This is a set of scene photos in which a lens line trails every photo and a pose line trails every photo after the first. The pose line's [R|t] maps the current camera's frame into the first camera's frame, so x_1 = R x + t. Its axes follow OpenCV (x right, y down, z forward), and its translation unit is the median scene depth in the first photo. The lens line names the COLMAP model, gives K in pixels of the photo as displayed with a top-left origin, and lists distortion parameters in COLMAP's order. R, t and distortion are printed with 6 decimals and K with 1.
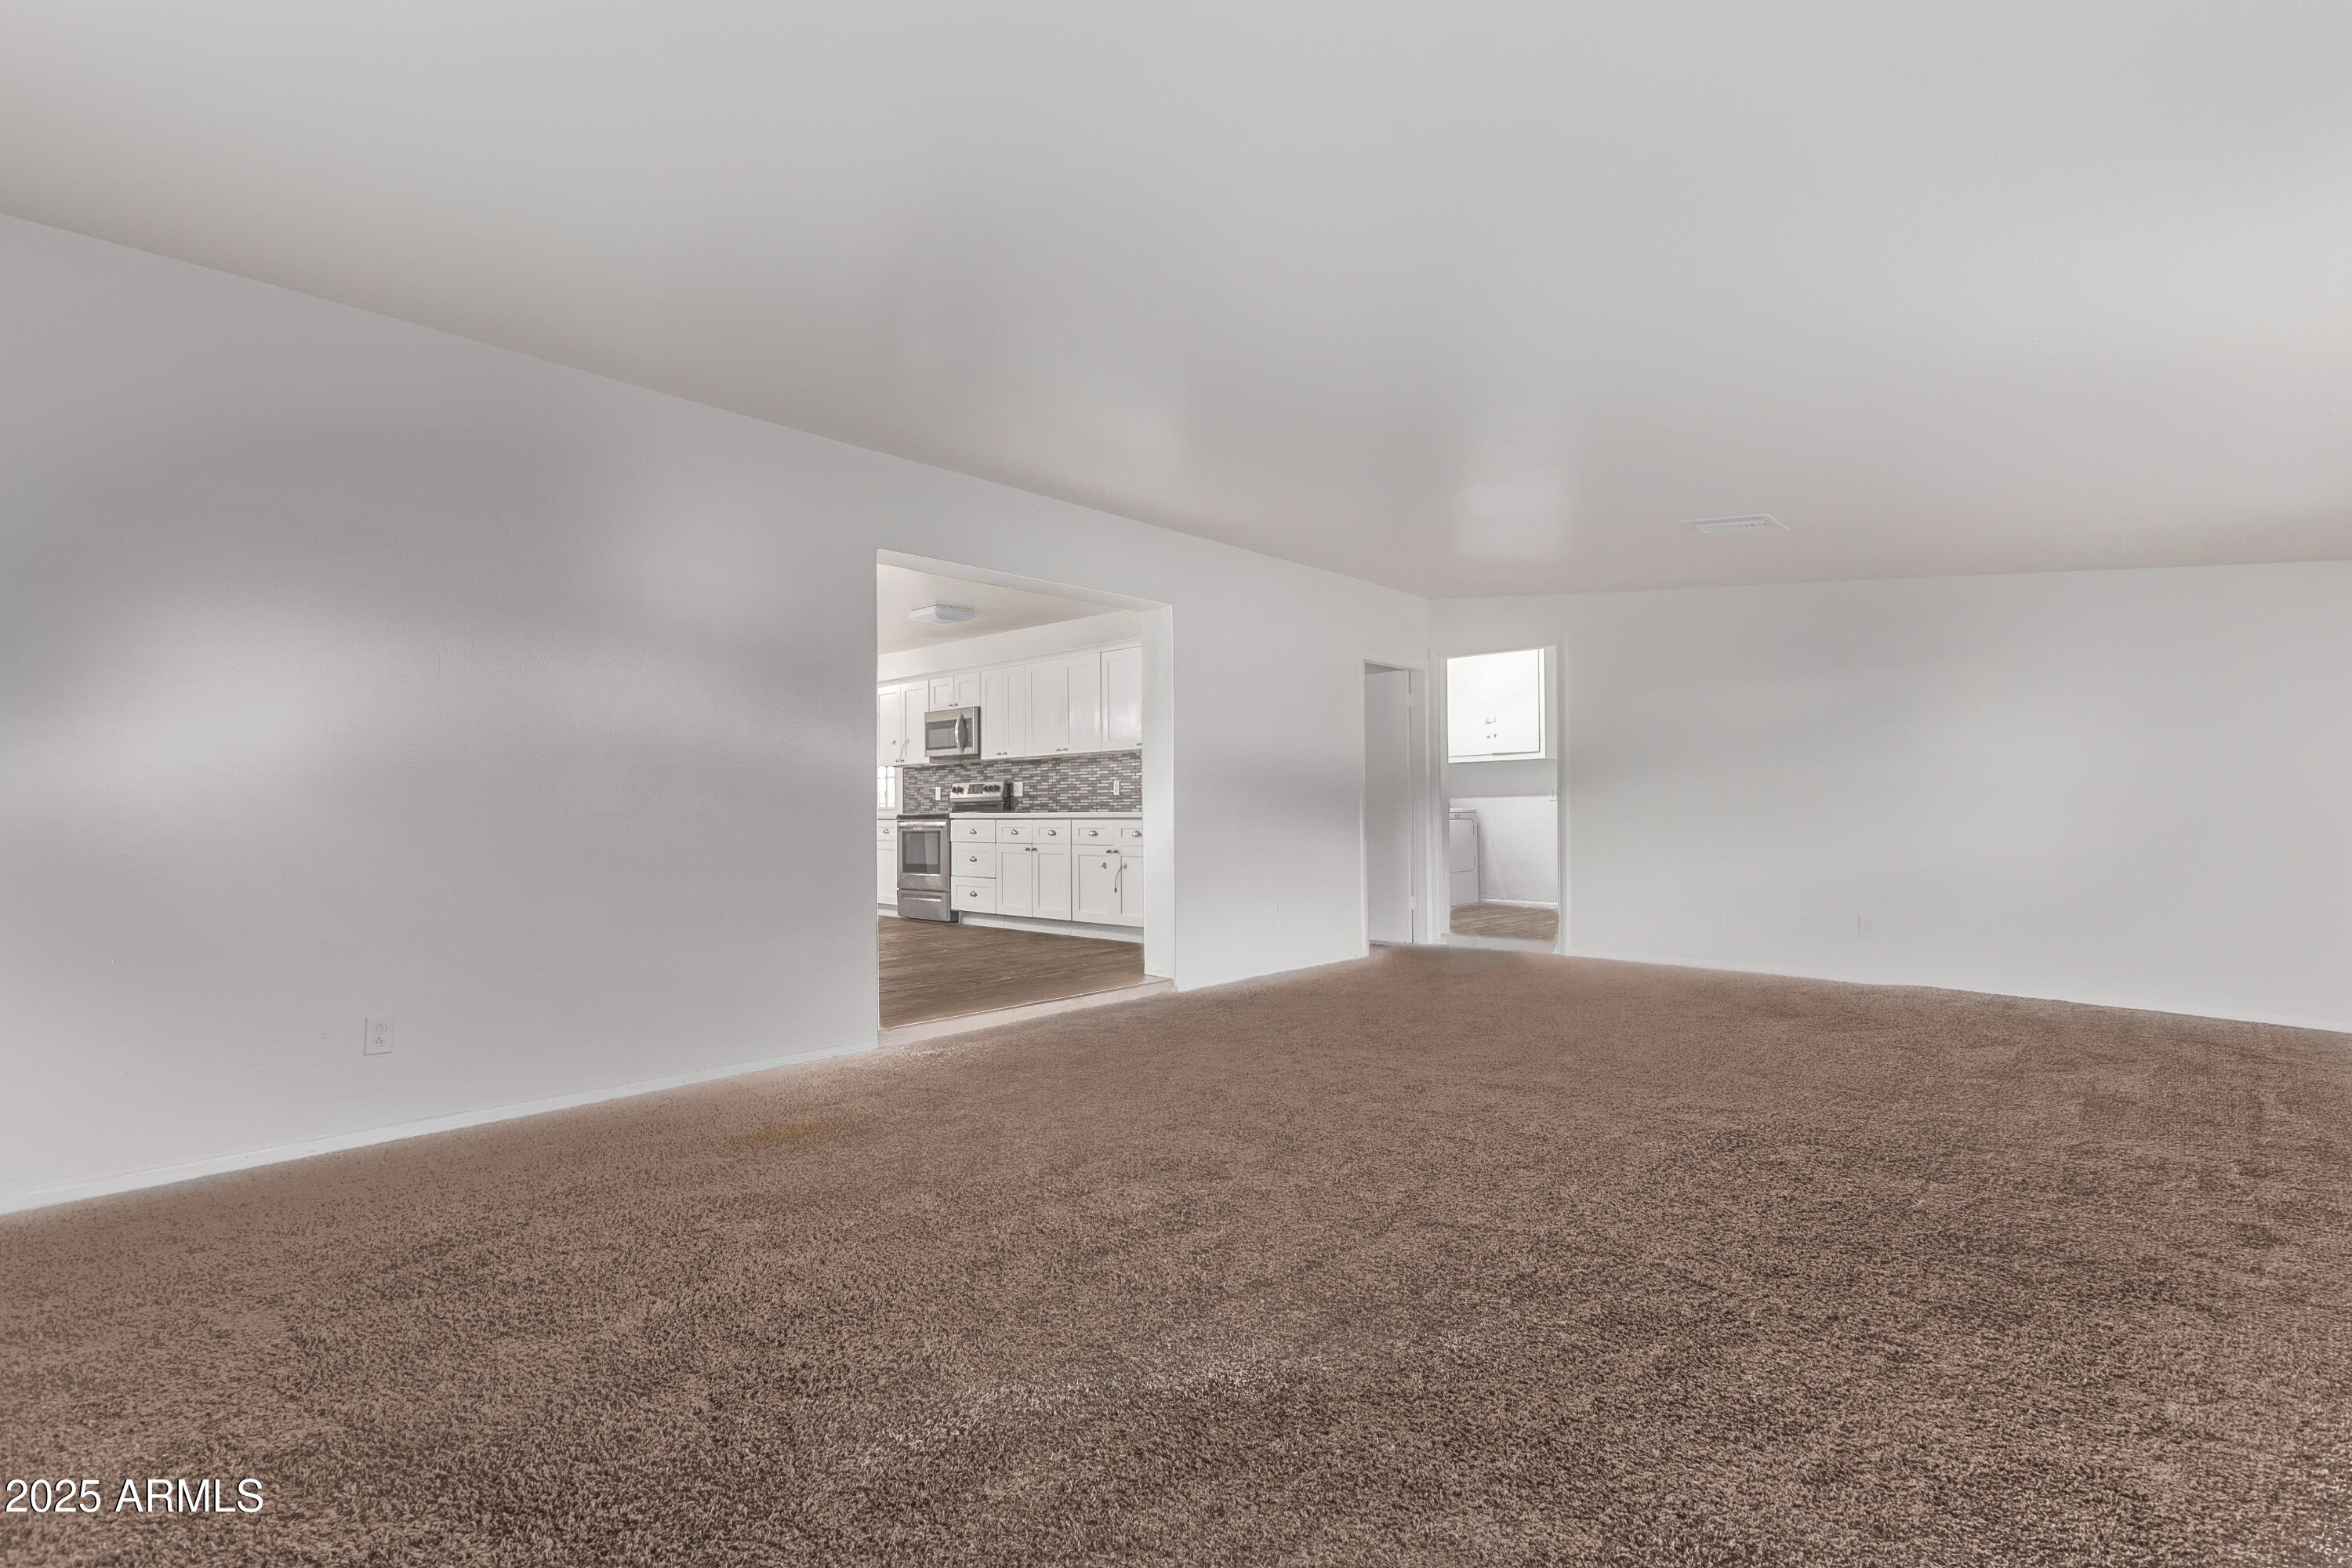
lens RADIAL K [[1146.3, 0, 1145.3], [0, 1146.3, 782.7], [0, 0, 1]] dist [0.008405, -0.005913]
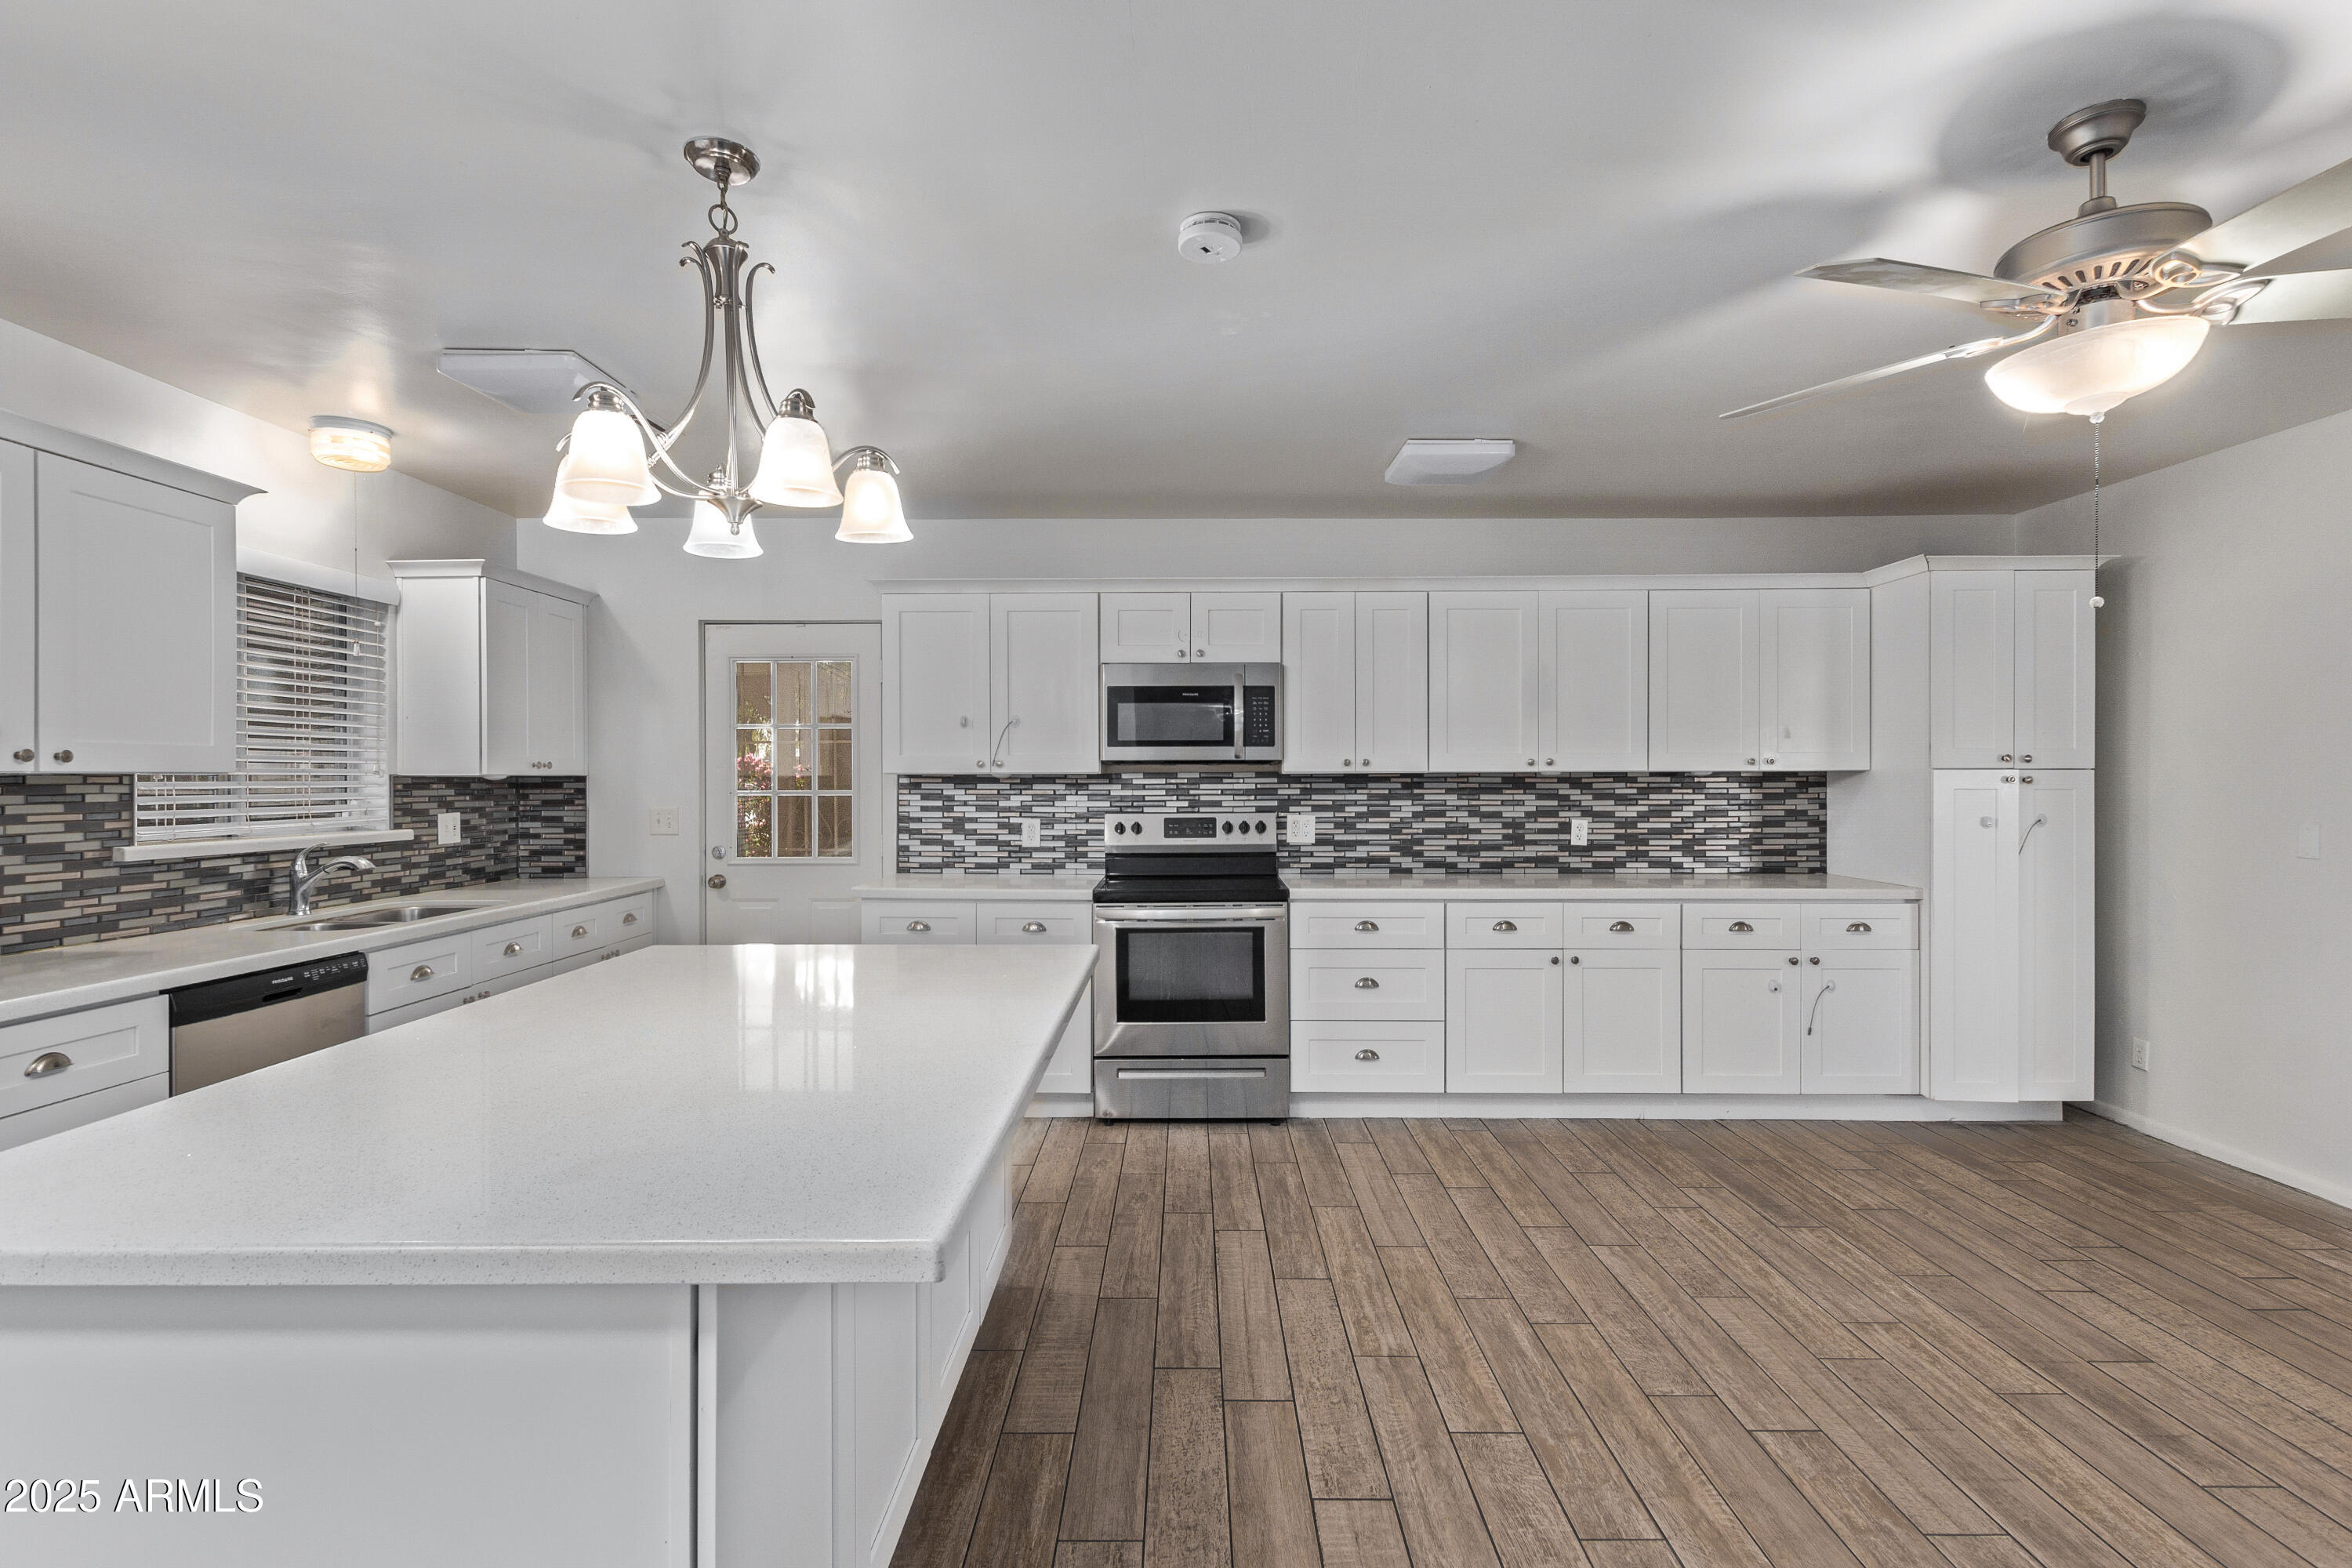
lens RADIAL K [[1146.3, 0, 1145.3], [0, 1146.3, 782.7], [0, 0, 1]] dist [0.008405, -0.005913]
pose [[0.712981, 0.005431, 0.701162, -0.540298], [-0.022665, 0.999626, 0.015304, -0.022279], [-0.700817, -0.026804, 0.712838, 0.699945]]
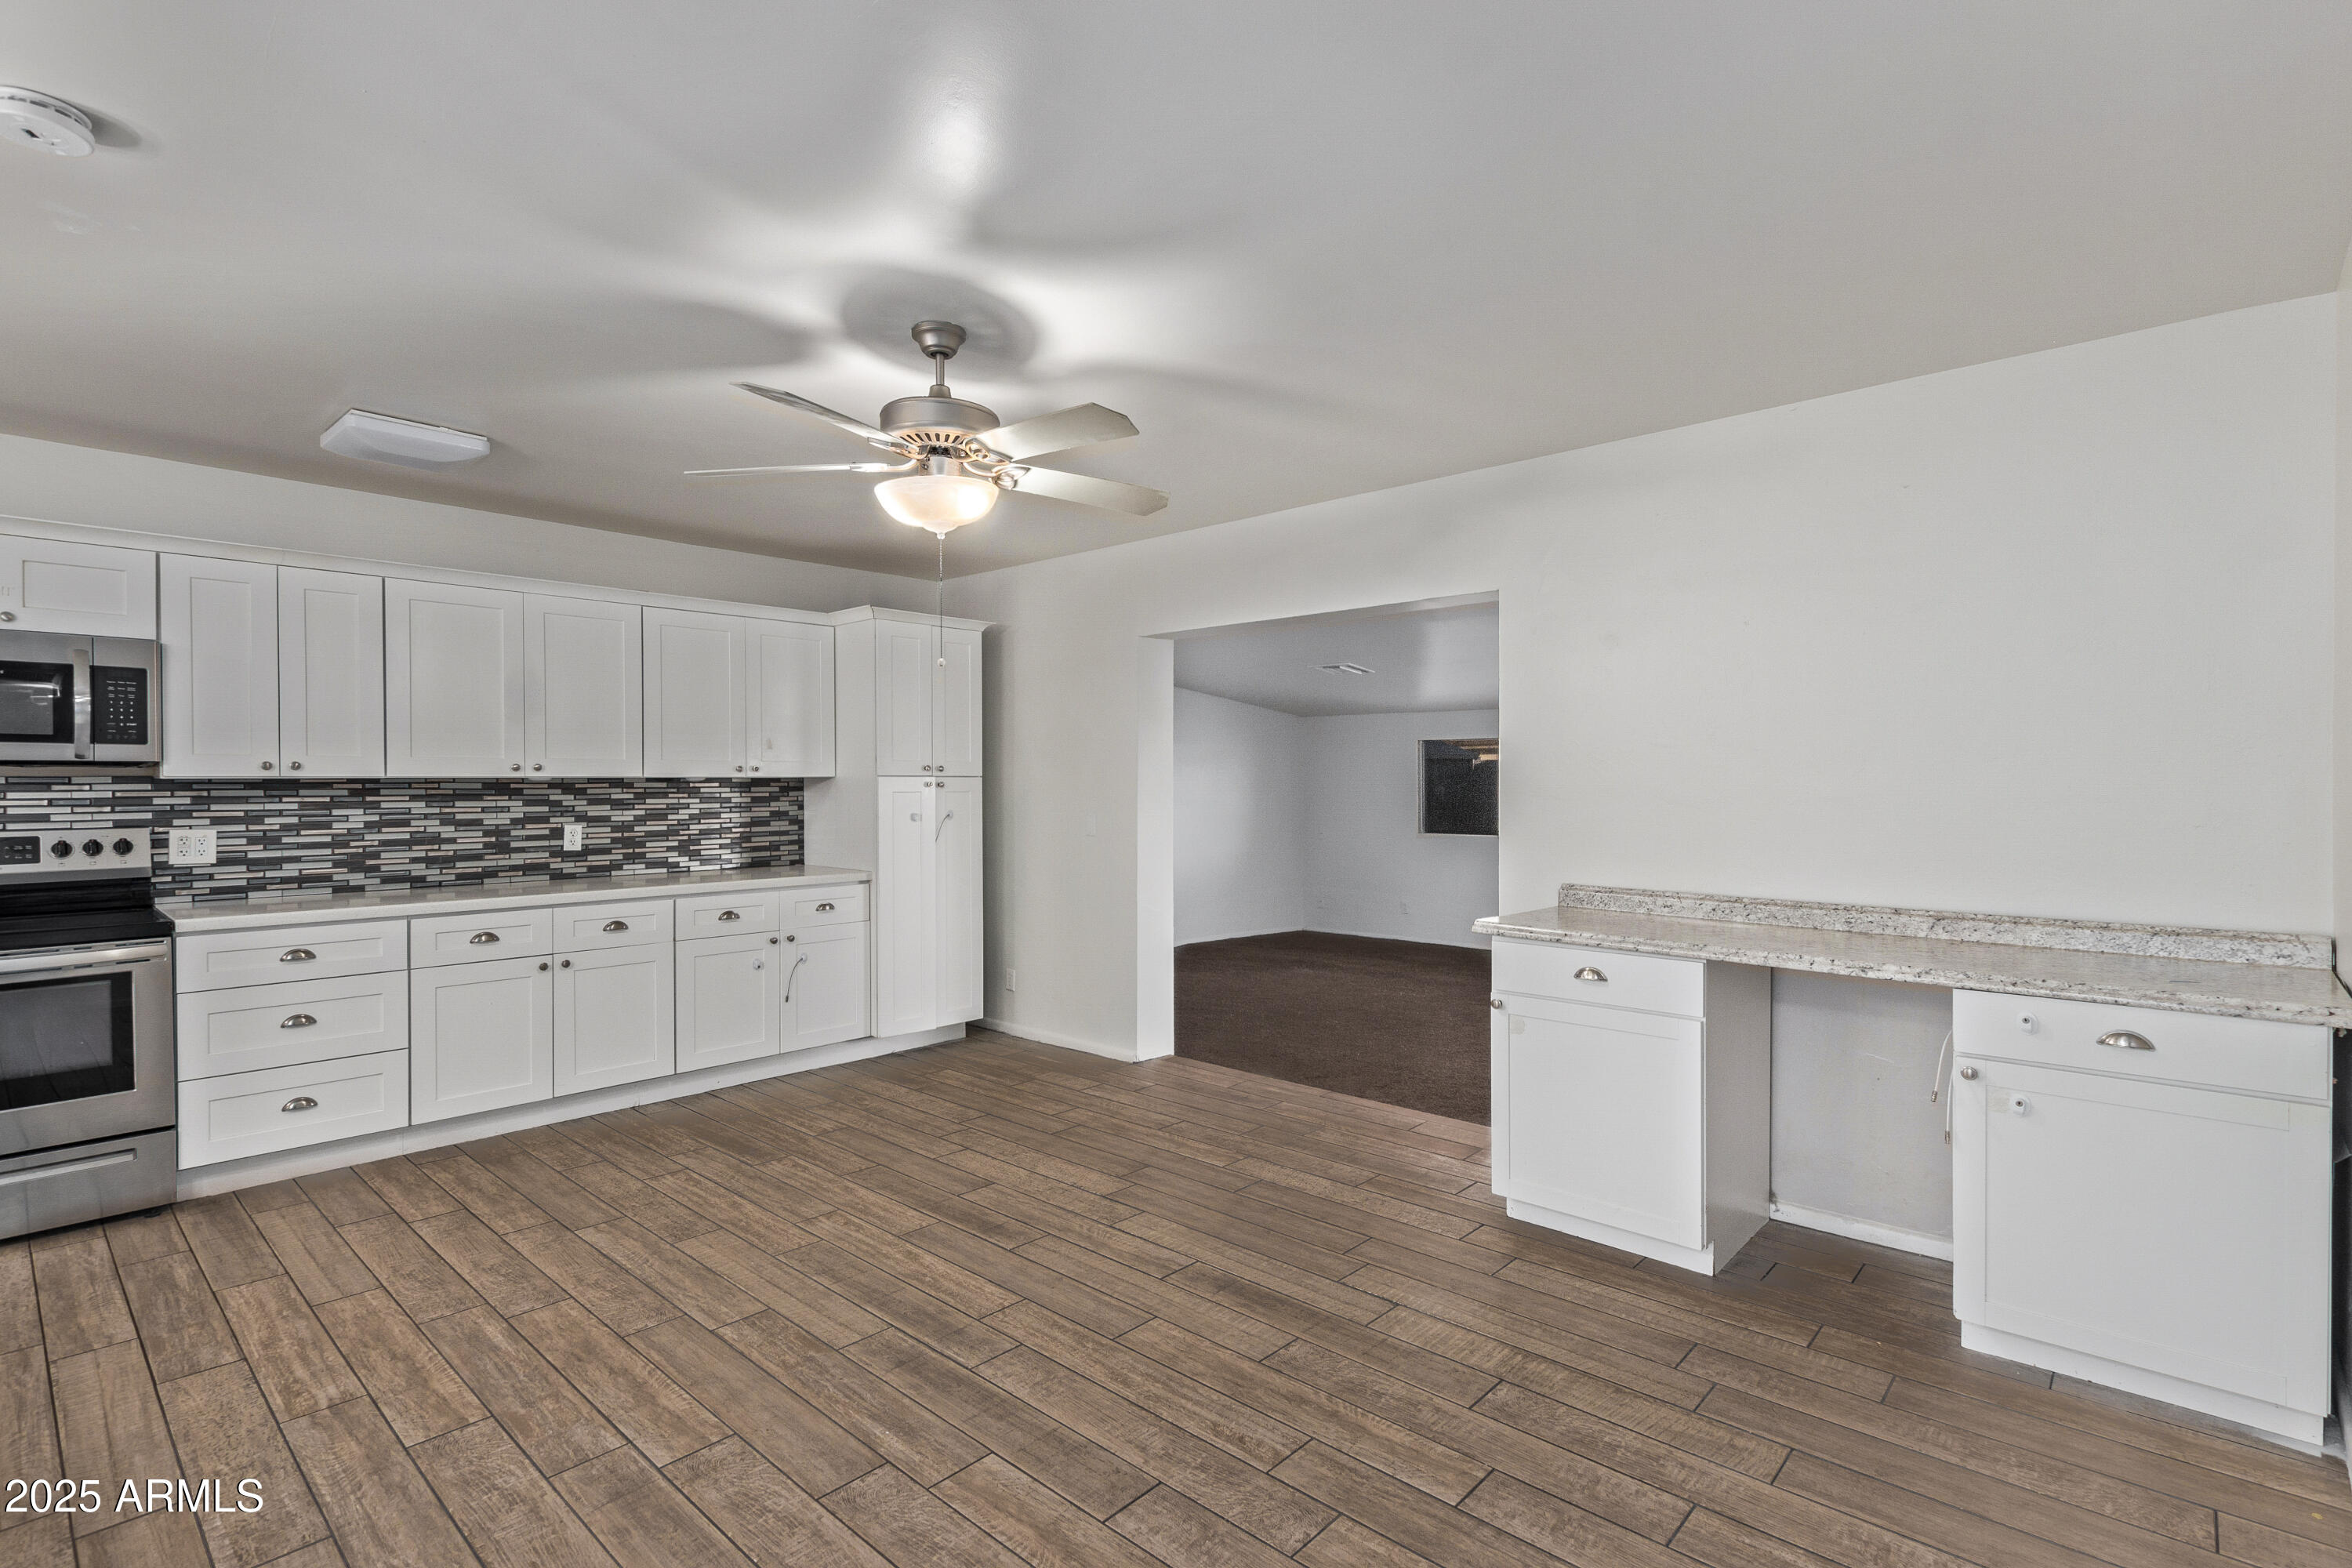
lens RADIAL K [[1125.3, 0, 1252.0], [0, 1125.3, 792.2], [0, 0, 1]] dist [0.017557, -0.007738]
pose [[-0.093697, 0.000472, 0.995601, -0.577495], [-0.022284, 0.999748, -0.002572, -0.022516], [-0.995351, -0.022427, -0.093663, 0.672620]]
